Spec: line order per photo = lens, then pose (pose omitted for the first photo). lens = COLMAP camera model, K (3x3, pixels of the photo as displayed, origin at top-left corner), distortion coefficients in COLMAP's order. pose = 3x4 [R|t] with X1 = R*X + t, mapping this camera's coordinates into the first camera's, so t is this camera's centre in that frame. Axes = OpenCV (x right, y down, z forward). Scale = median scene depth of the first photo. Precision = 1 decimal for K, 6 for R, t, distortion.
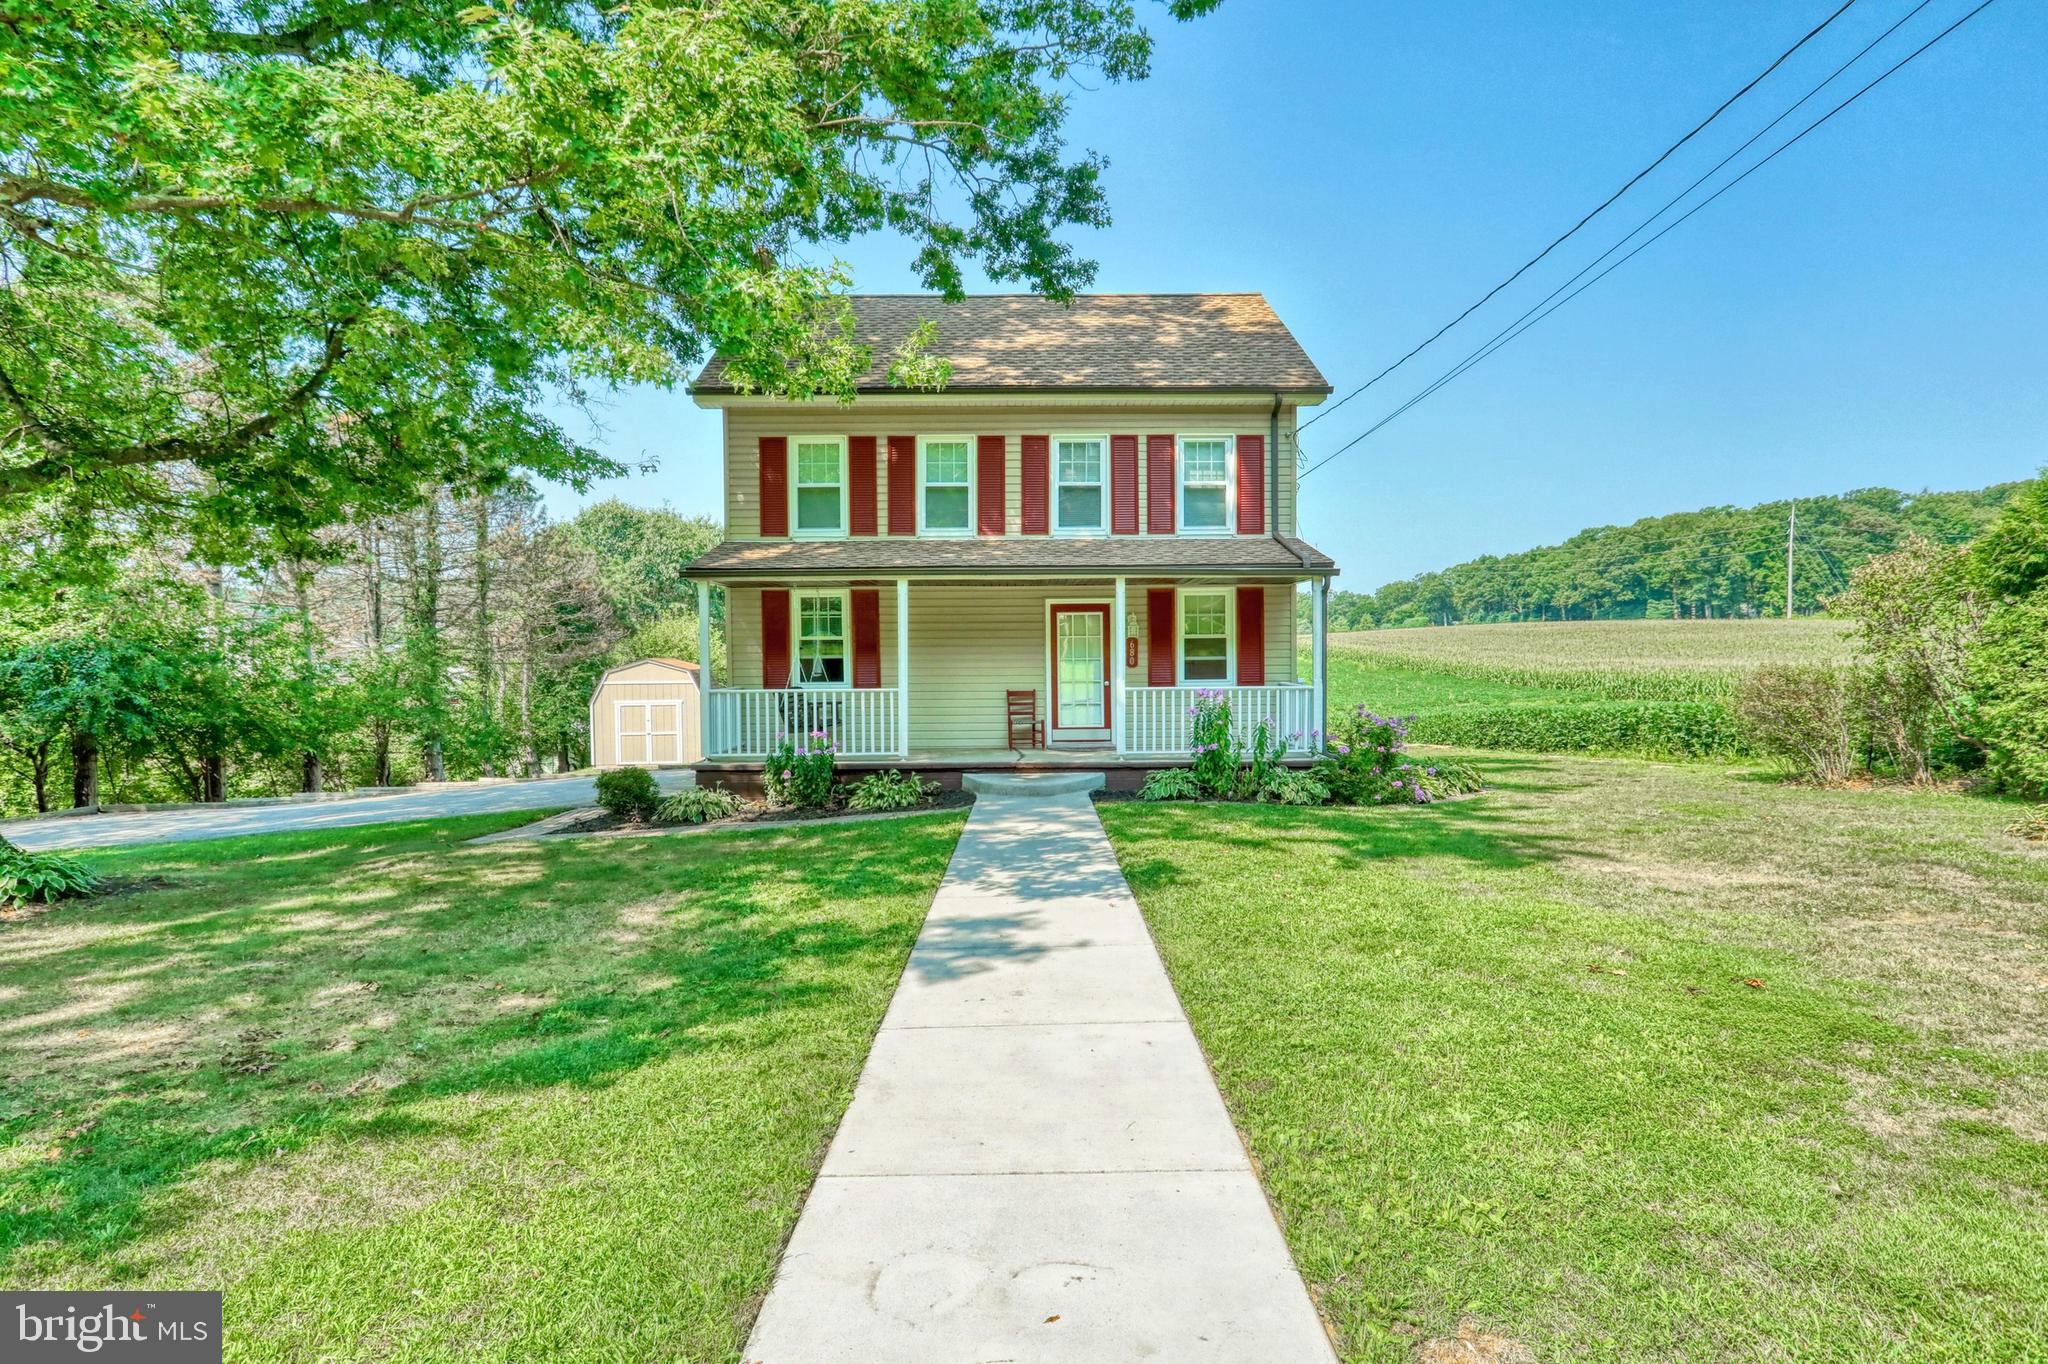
lens RADIAL K [[1090.4, 0, 1024.0], [0, 1090.4, 682.0], [0, 0, 1]] dist [0.002360, 0.000664]
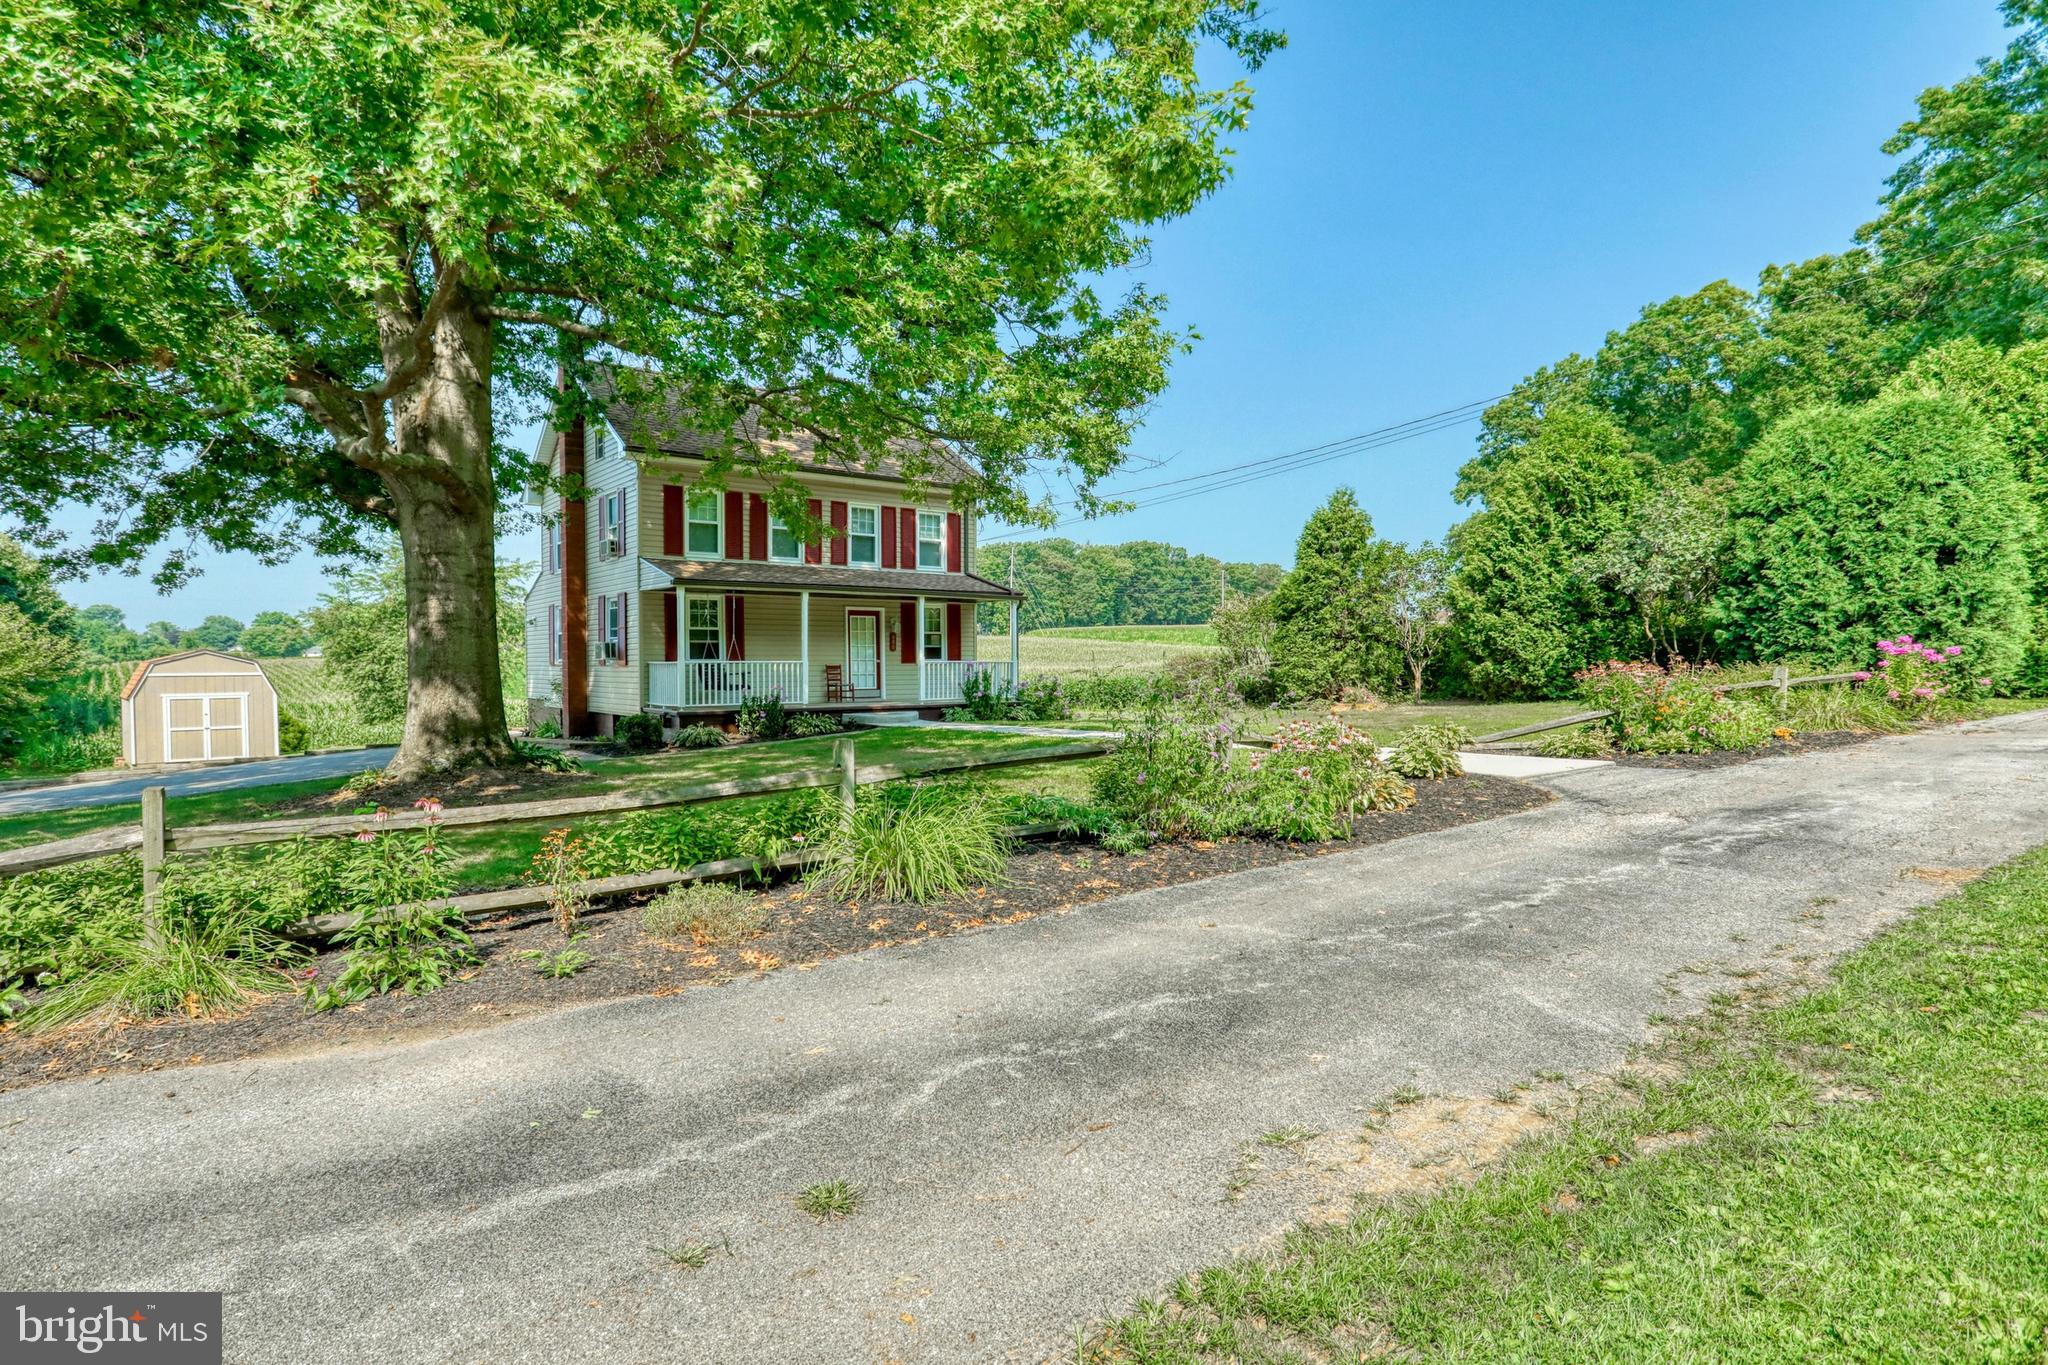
lens RADIAL K [[1090.4, 0, 1024.0], [0, 1090.4, 682.5], [0, 0, 1]] dist [0.002360, 0.000664]
pose [[0.801027, -0.006800, 0.598590, -0.707051], [0.012532, 0.999907, -0.005412, 0.043768], [-0.598497, 0.011837, 0.801037, -0.400362]]
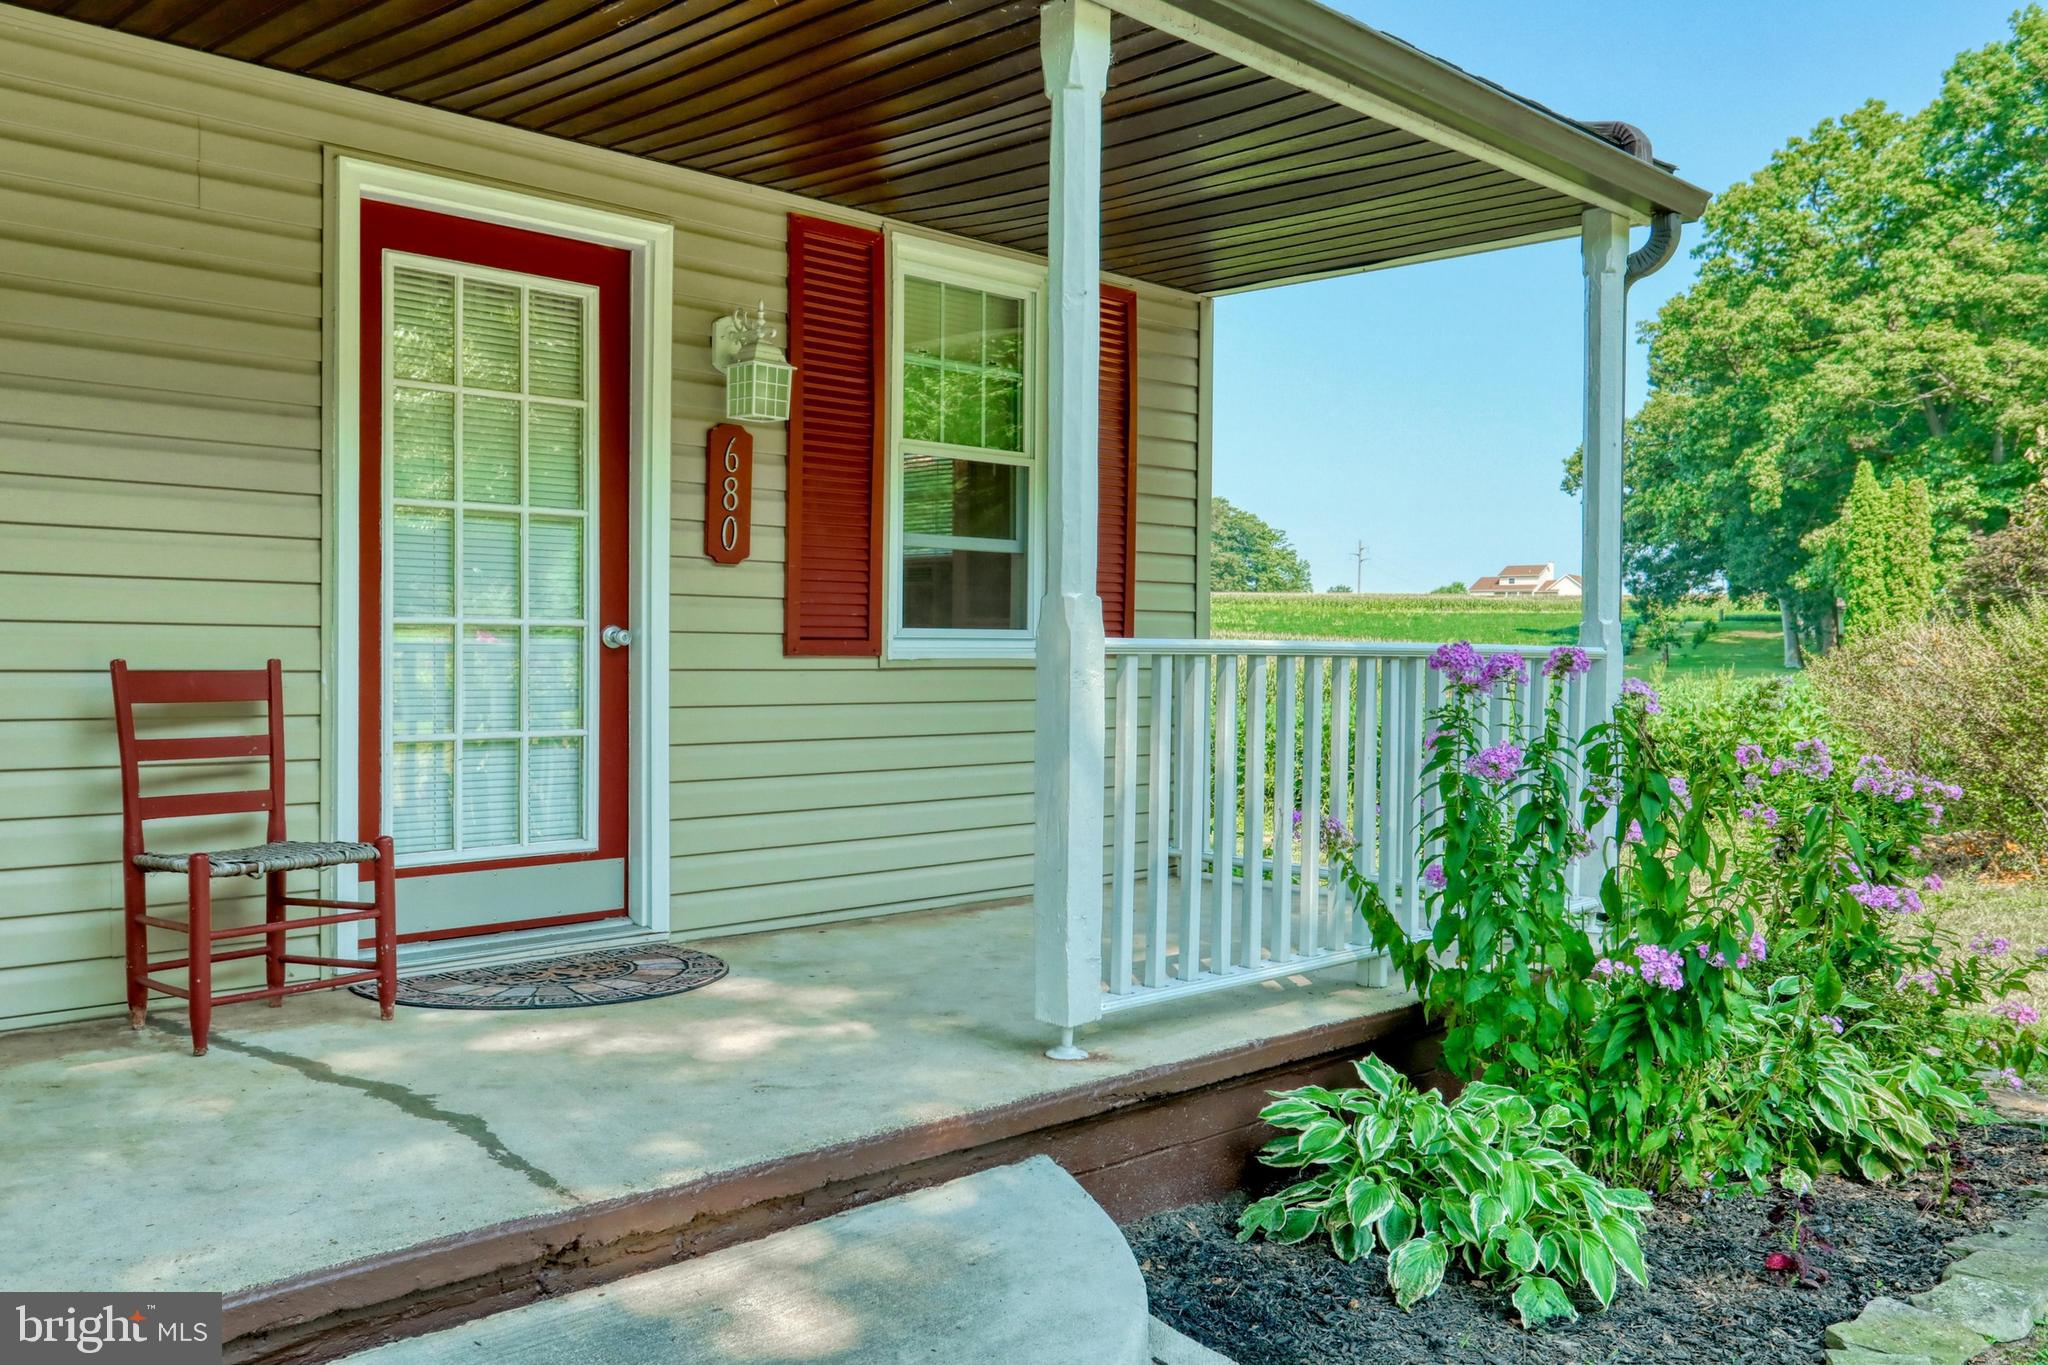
lens RADIAL K [[1716.7, 0, 1024.0], [0, 1716.7, 682.5], [0, 0, 1]] dist [0.007816, 0.004086]
pose [[0.714681, 0.001401, 0.699449, -0.095774], [0.005304, 0.999958, -0.007422, 0.012881], [-0.699430, 0.009015, 0.714644, 0.715960]]
